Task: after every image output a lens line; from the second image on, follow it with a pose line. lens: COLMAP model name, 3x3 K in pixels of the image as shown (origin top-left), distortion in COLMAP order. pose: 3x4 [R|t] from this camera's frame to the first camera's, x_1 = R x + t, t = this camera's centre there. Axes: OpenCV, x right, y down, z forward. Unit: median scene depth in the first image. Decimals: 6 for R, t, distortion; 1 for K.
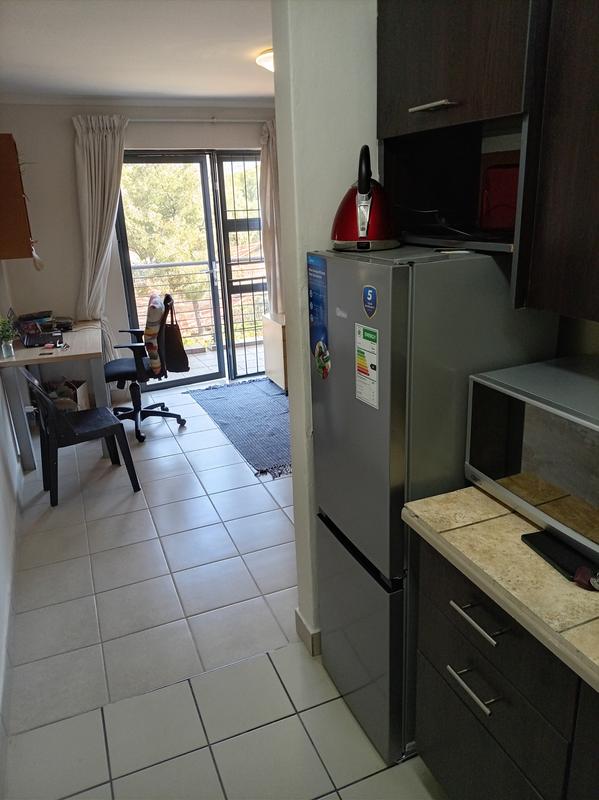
lens RADIAL K [[604.0, 0, 296.4], [0, 604.0, 404.1], [0, 0, 1]] dist [0.081884, -0.007039]
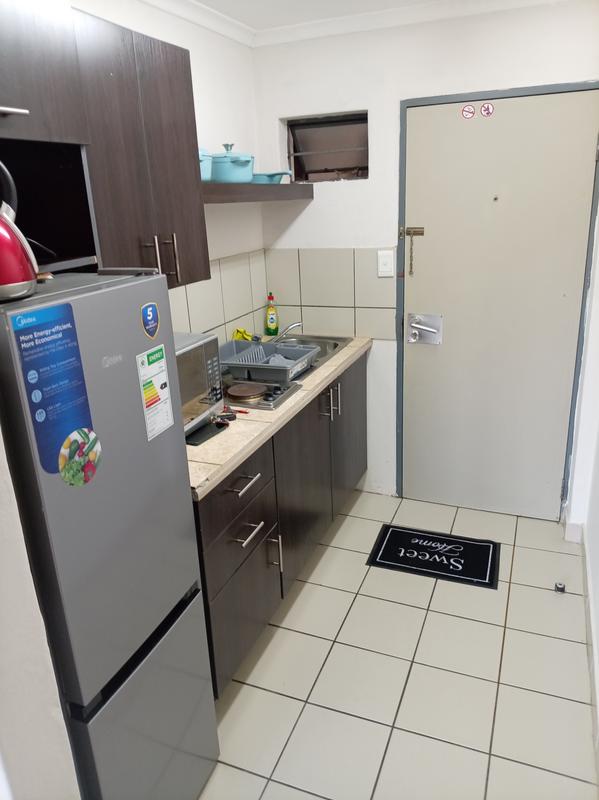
lens RADIAL K [[604.0, 0, 302.2], [0, 604.0, 395.4], [0, 0, 1]] dist [0.081884, -0.007039]
pose [[-0.730042, -0.147681, 0.667254, -0.679015], [0.288201, 0.818774, 0.496537, -0.466443], [-0.619660, 0.554796, -0.555178, 1.426056]]
